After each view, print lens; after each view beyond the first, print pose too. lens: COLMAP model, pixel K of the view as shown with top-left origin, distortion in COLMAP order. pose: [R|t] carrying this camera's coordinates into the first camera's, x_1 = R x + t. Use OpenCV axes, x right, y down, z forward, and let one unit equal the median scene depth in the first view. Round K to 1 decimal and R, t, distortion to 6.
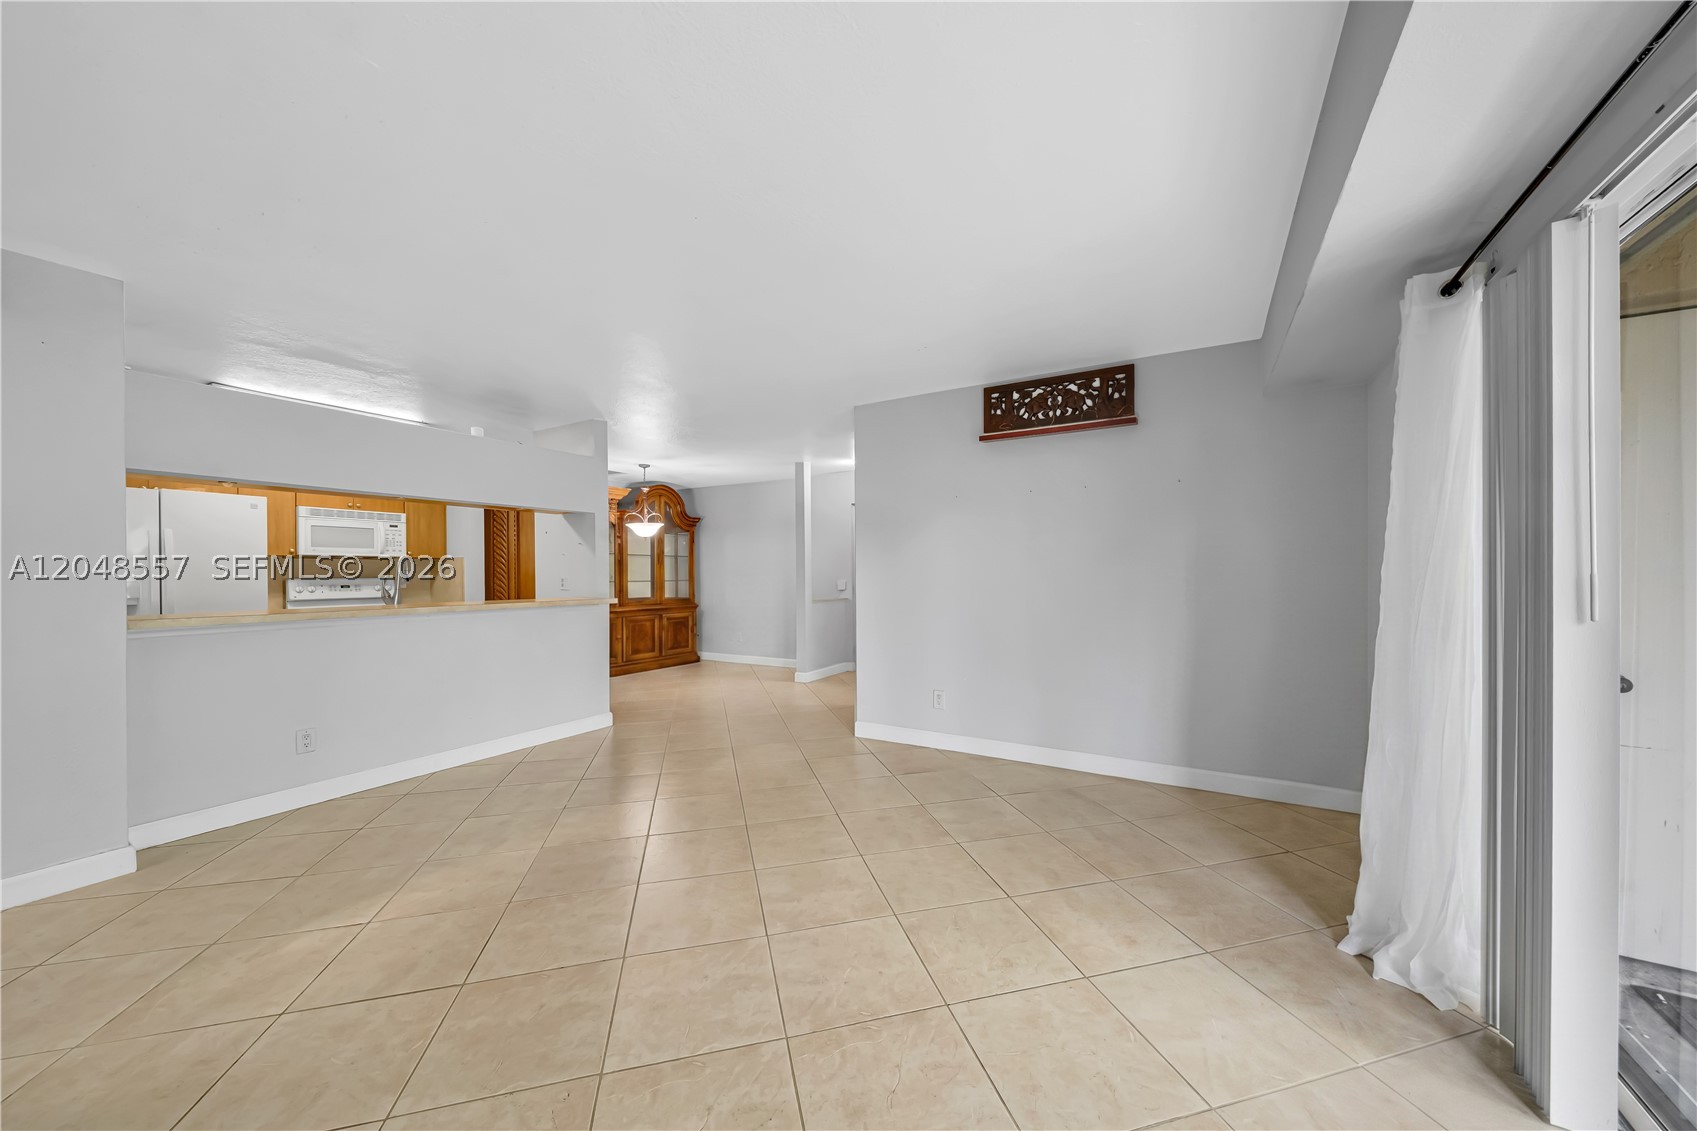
lens RADIAL K [[592.2, 0, 845.0], [0, 592.2, 571.2], [0, 0, 1]] dist [-0.001112, 0.000029]
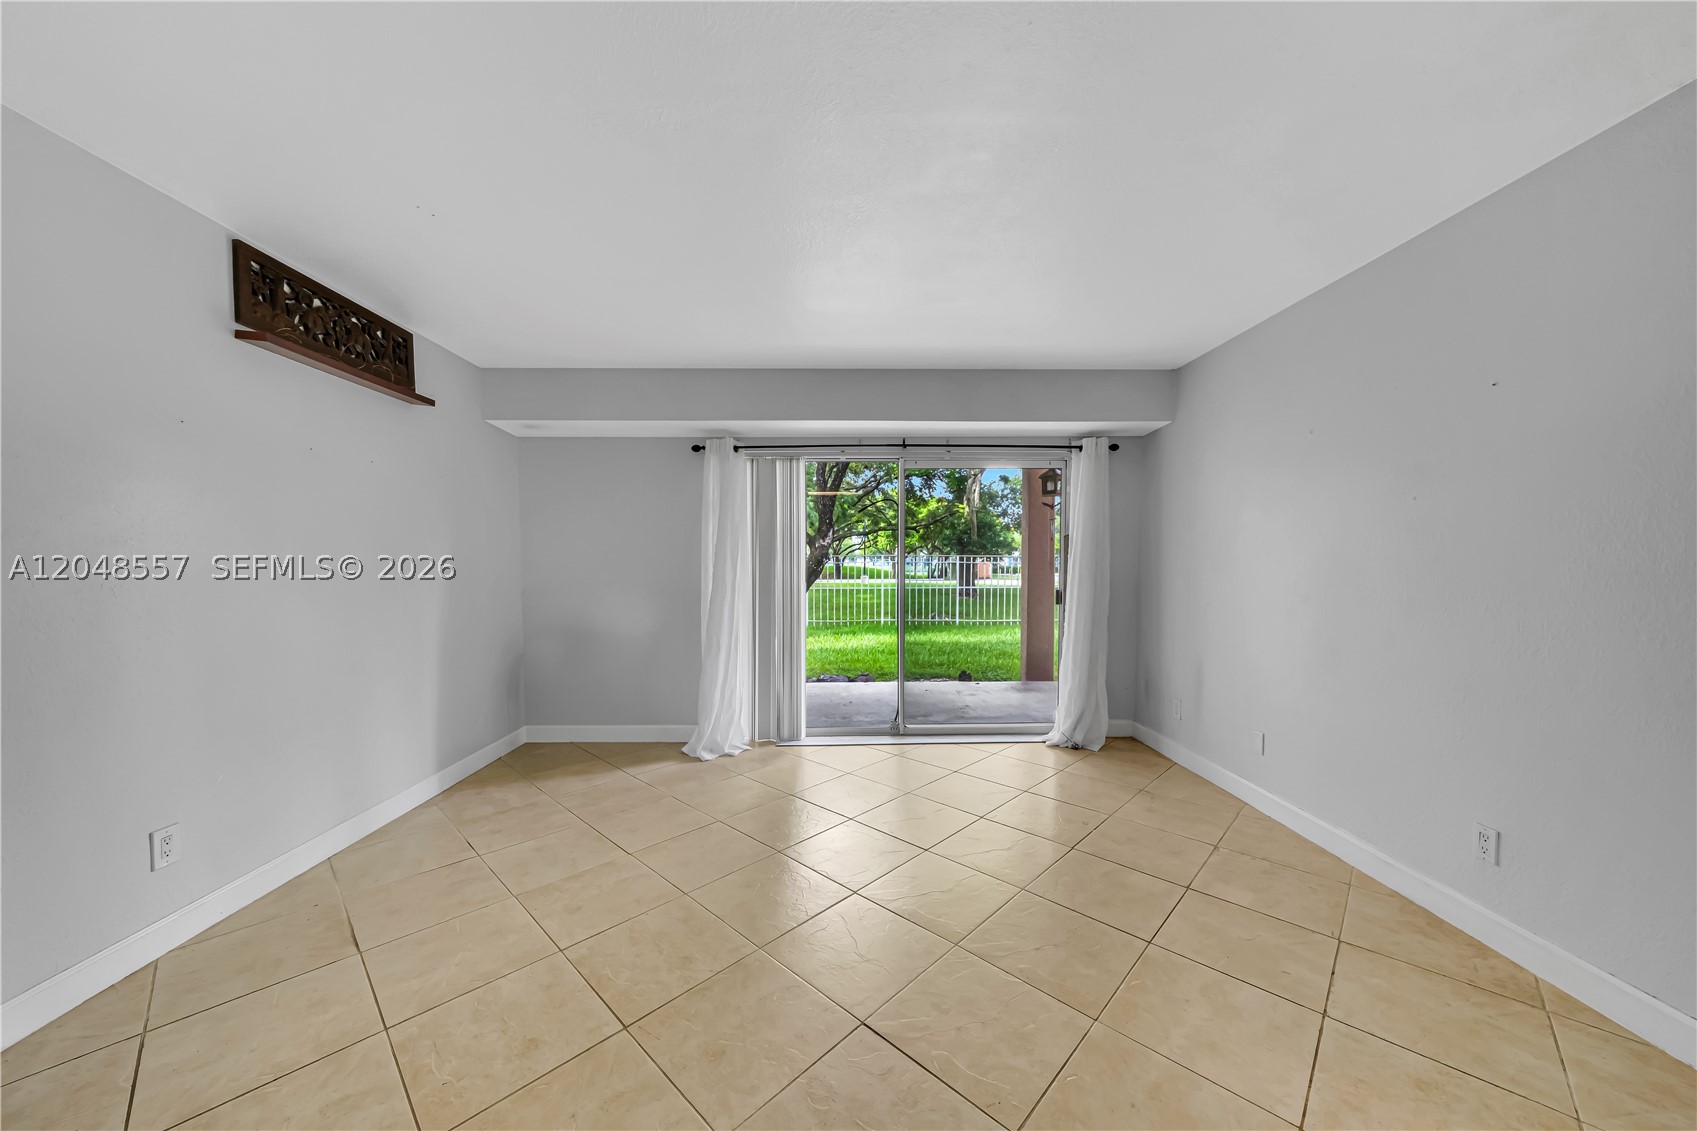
lens RADIAL K [[596.5, 0, 848.3], [0, 596.5, 594.4], [0, 0, 1]] dist [0.001455, 0.000032]
pose [[-0.533435, -0.036911, 0.845035, -0.413784], [0.006839, 0.998827, 0.047945, -0.002148], [-0.845813, 0.031355, -0.532557, 0.623440]]
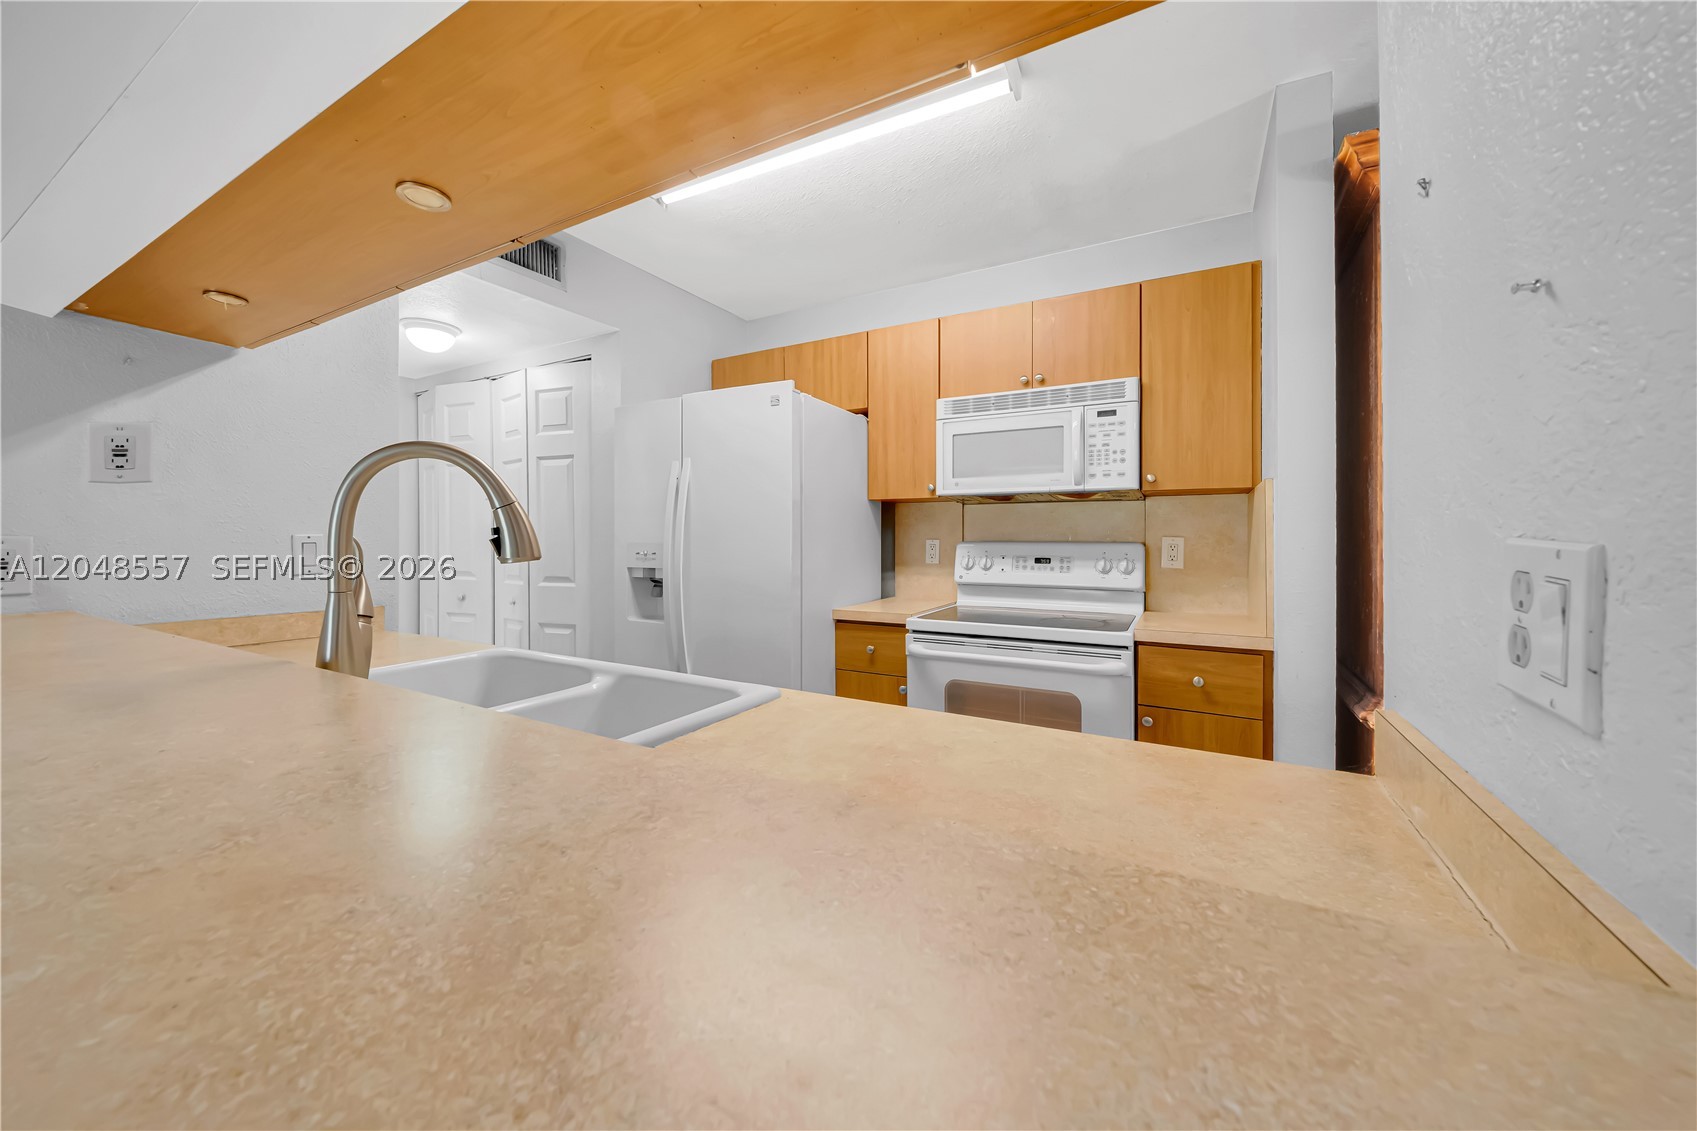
lens RADIAL K [[616.7, 0, 846.5], [0, 616.7, 539.9], [0, 0, 1]] dist [-0.000710, -0.000006]
pose [[0.023749, 0.008847, -0.999679, -0.371973], [-0.000168, 0.999961, 0.008845, 0.005758], [0.999718, -0.000043, 0.023750, 0.857946]]
